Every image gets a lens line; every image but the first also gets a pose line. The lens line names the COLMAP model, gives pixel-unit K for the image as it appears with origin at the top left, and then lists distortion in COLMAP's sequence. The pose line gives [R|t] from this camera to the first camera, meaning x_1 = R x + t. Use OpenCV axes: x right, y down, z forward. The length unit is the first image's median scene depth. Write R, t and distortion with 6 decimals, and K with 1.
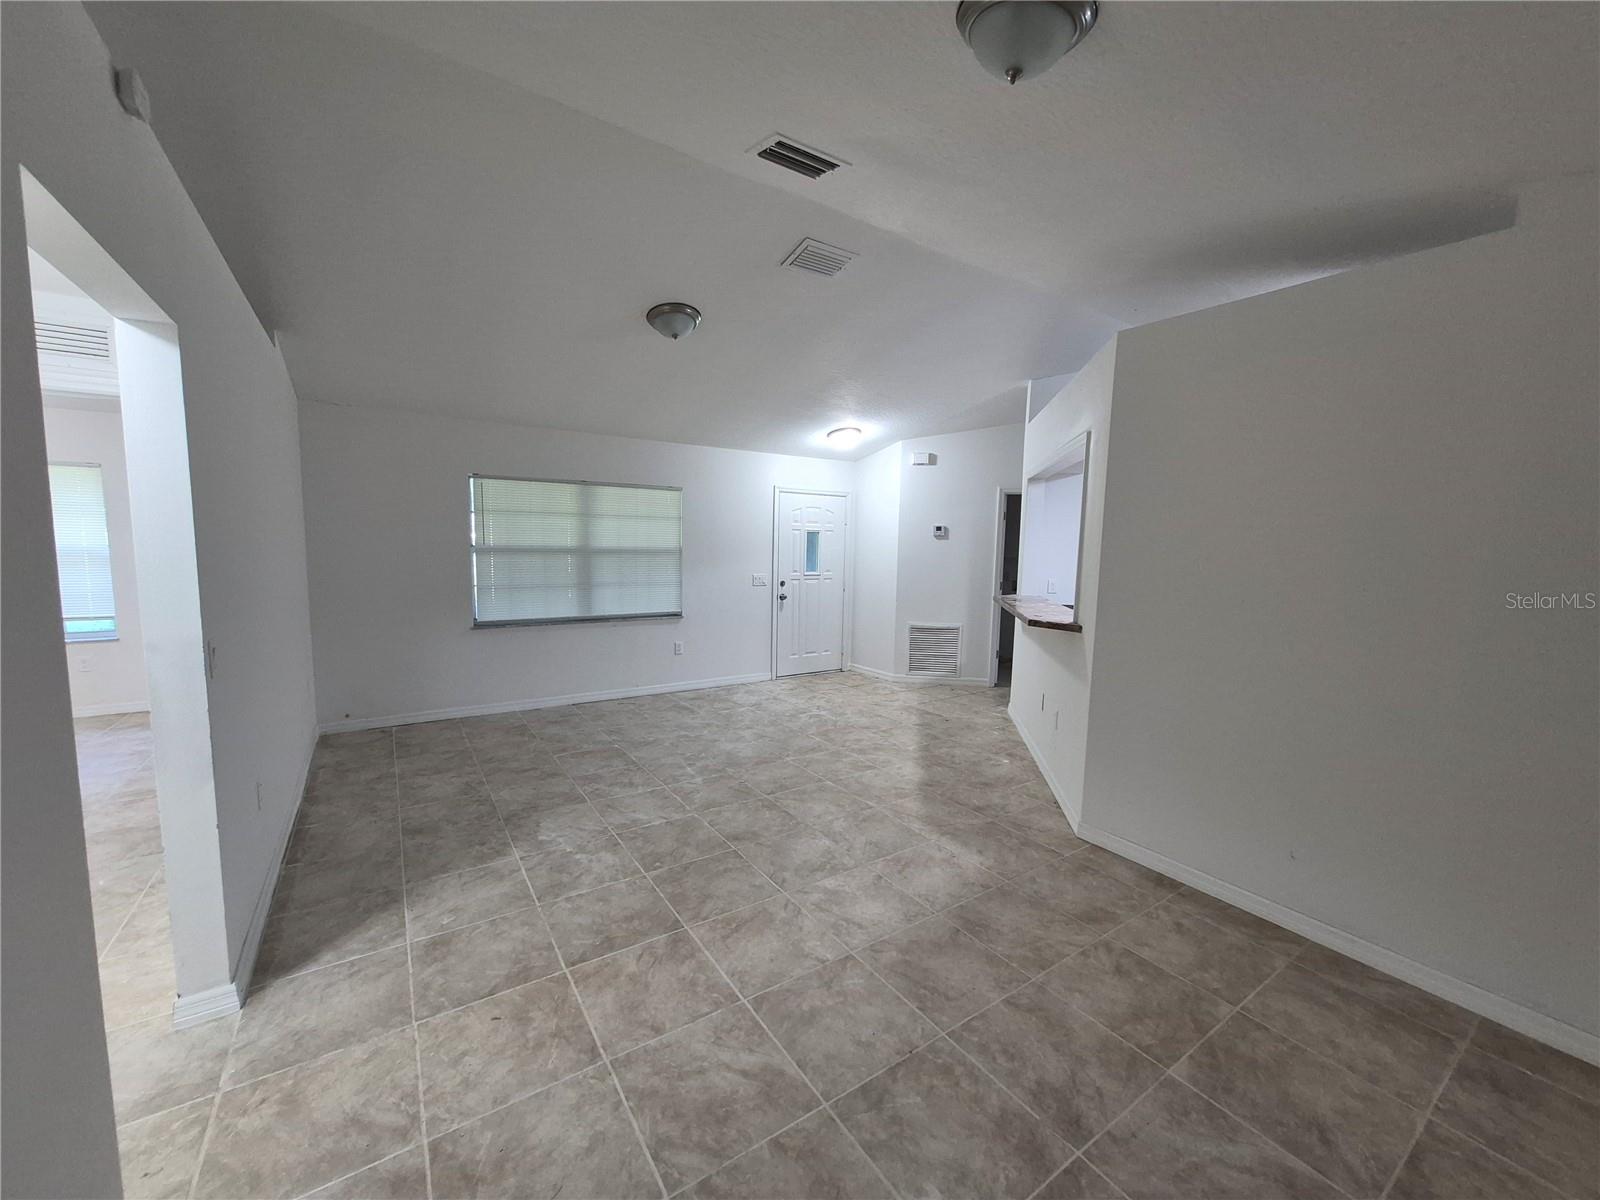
lens RADIAL K [[622.2, 0, 798.7], [0, 622.2, 607.0], [0, 0, 1]] dist [0.000940, -0.000081]
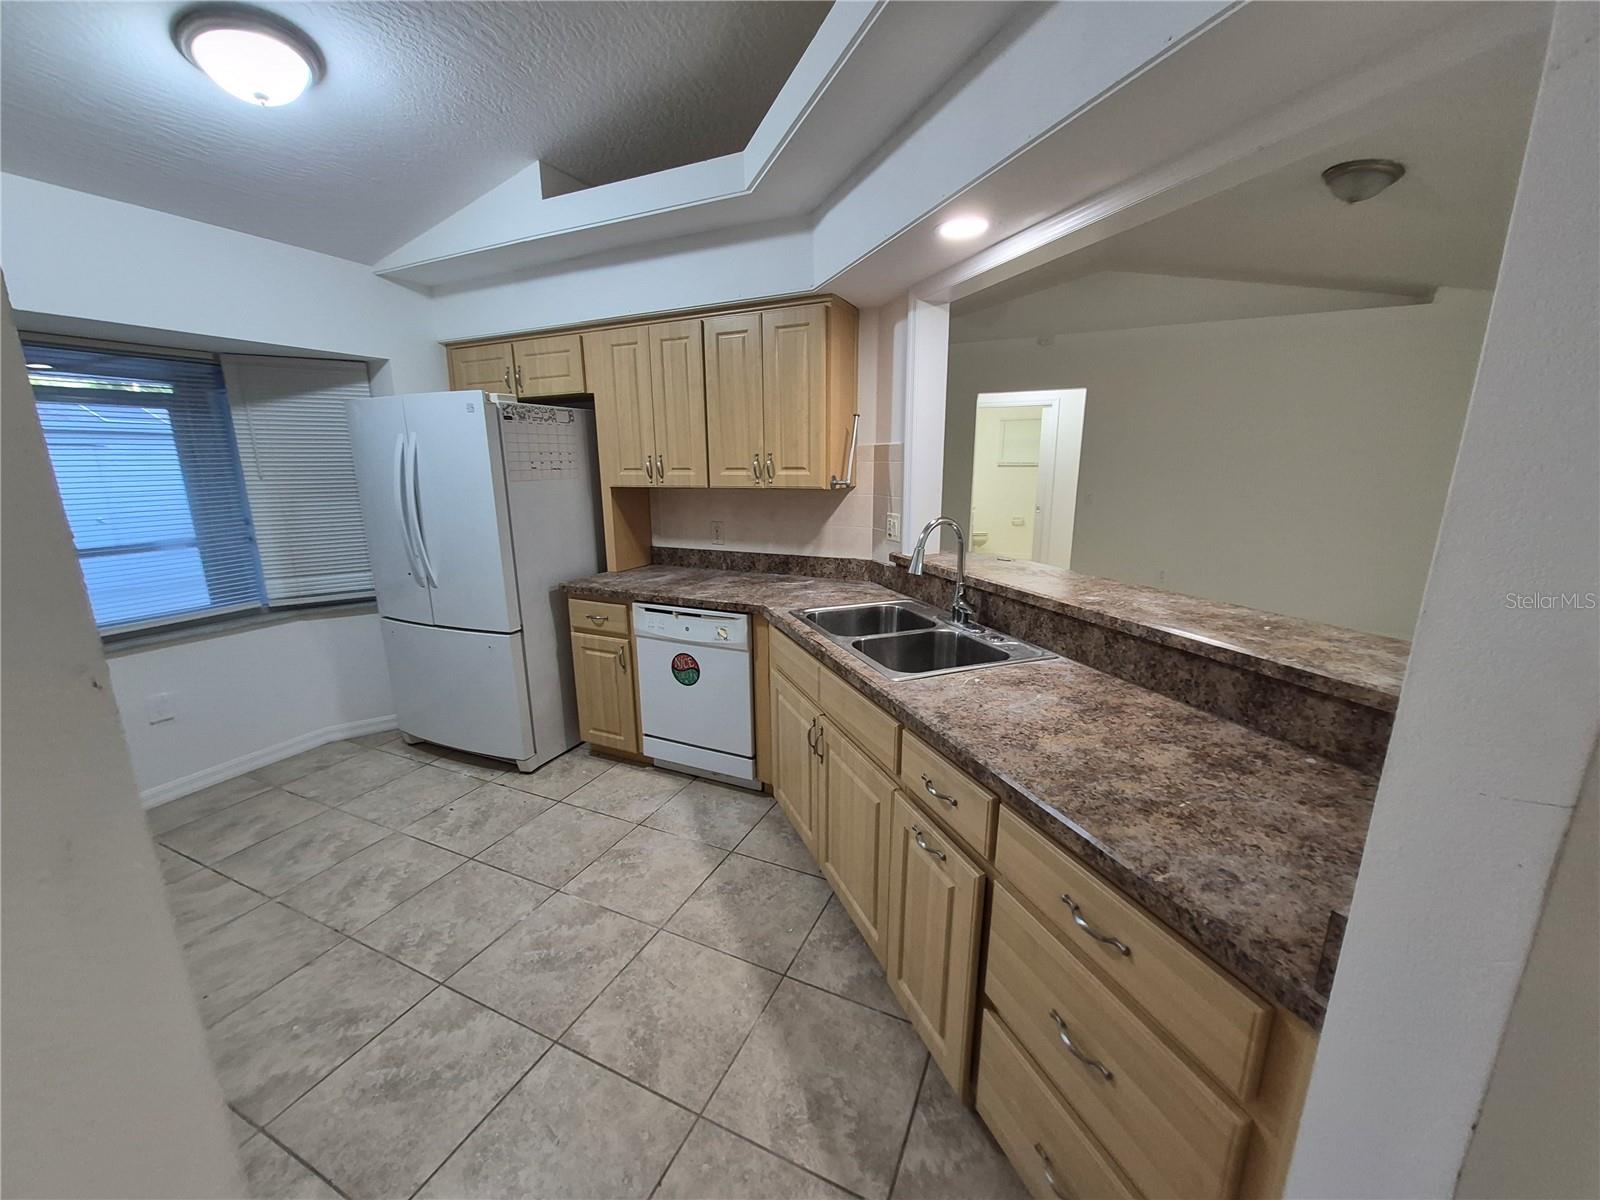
lens RADIAL K [[622.2, 0, 808.0], [0, 622.2, 597.3], [0, 0, 1]] dist [0.000940, -0.000081]
pose [[-0.845688, 0.099542, -0.524313, 0.855426], [-0.068819, 0.953908, 0.292102, -0.123459], [0.529222, 0.283110, -0.799858, 1.379797]]
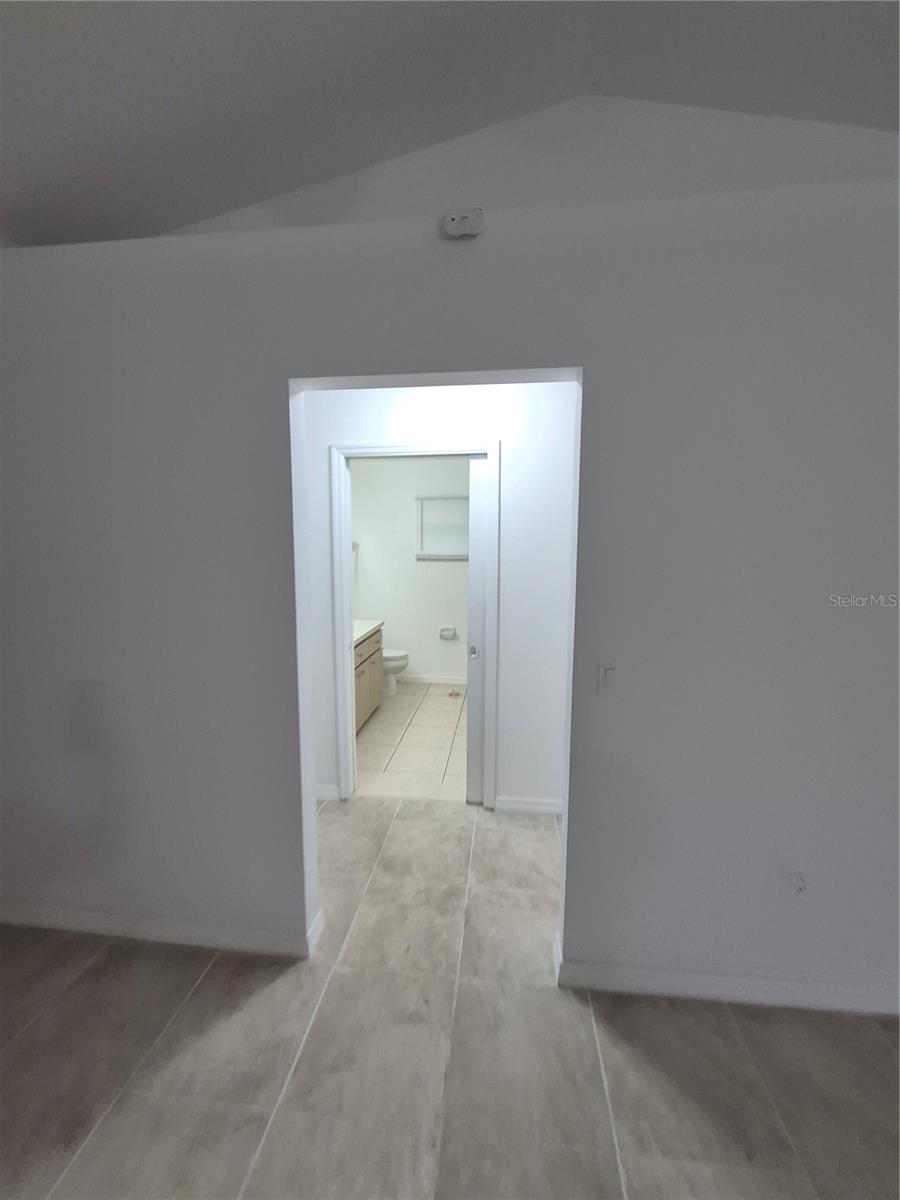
lens RADIAL K [[466.7, 0, 451.5], [0, 466.7, 595.7], [0, 0, 1]] dist [0.000940, -0.000081]
pose [[-0.645816, 0.061706, -0.760995, -0.094361], [-0.097452, 0.981914, 0.162322, -0.078634], [0.757248, 0.178991, -0.628122, 0.646419]]
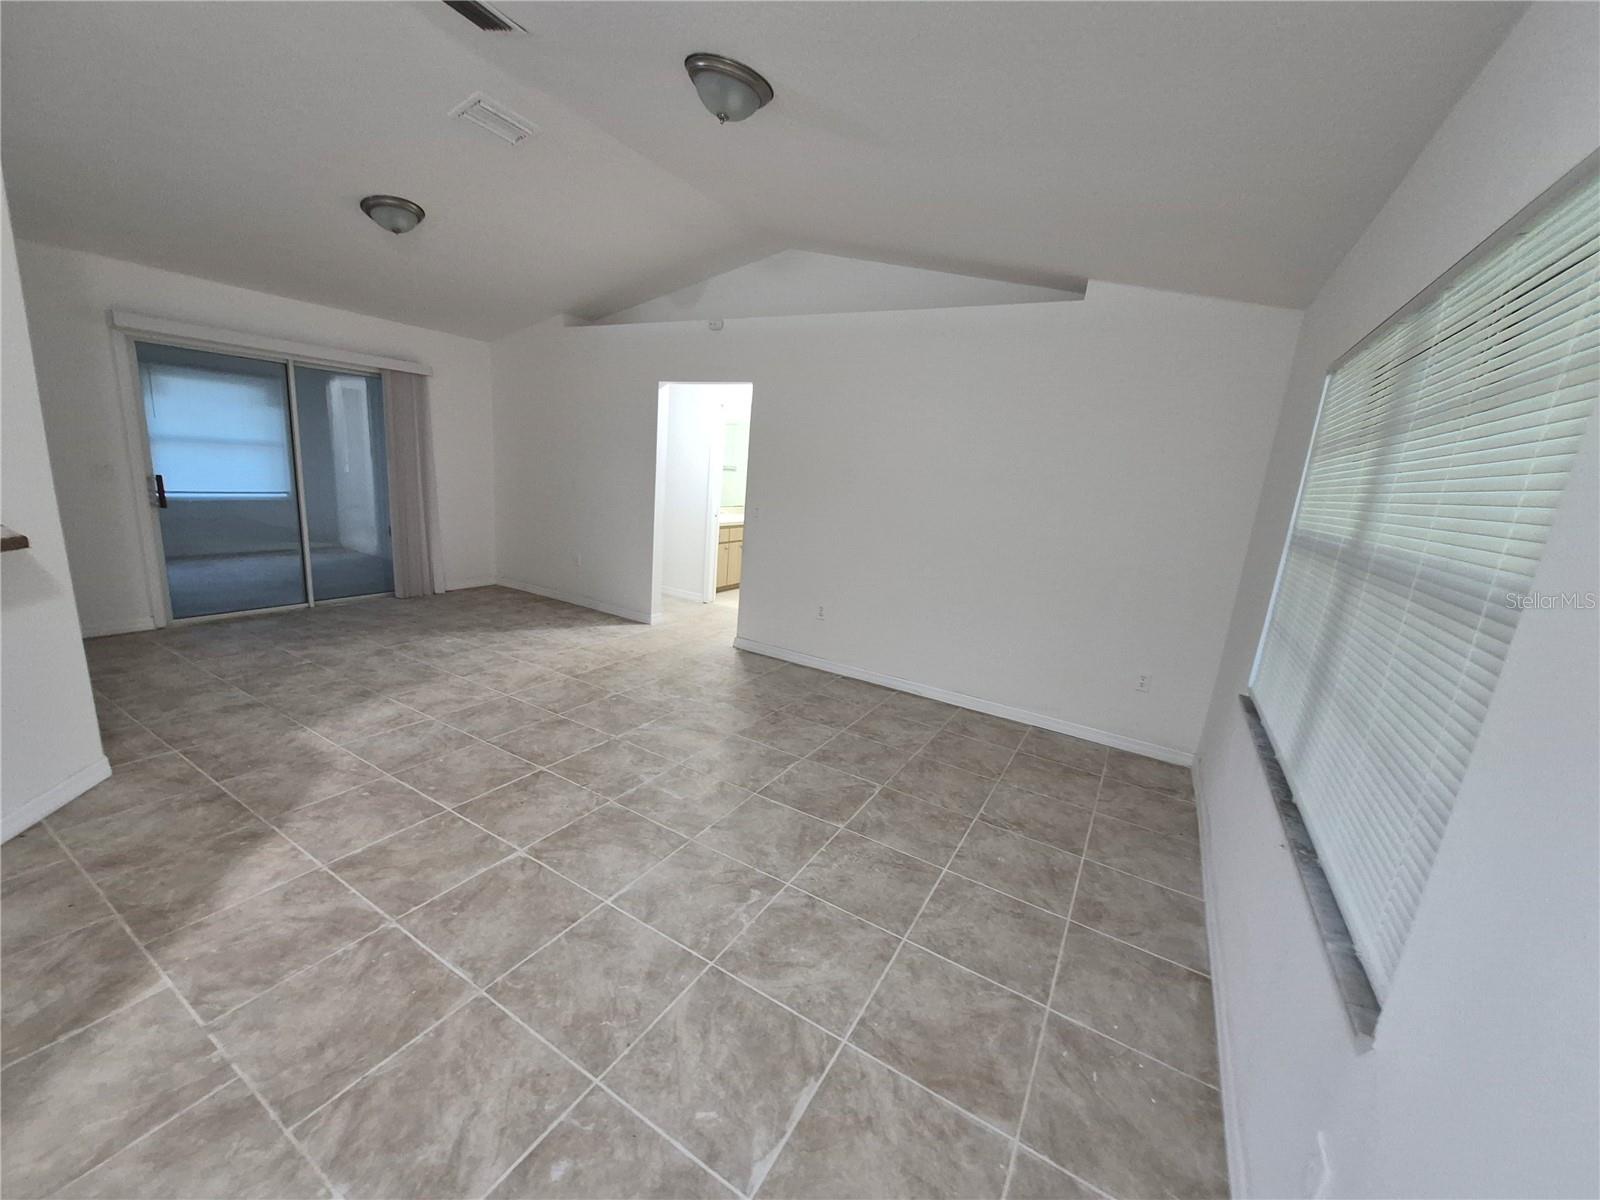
lens RADIAL K [[622.2, 0, 792.1], [0, 622.2, 601.8], [0, 0, 1]] dist [0.000940, -0.000081]
pose [[-0.899645, -0.000254, -0.436622, 0.008466], [-0.144593, 0.943747, 0.297380, -0.175176], [0.411985, 0.330669, -0.849074, 1.671771]]
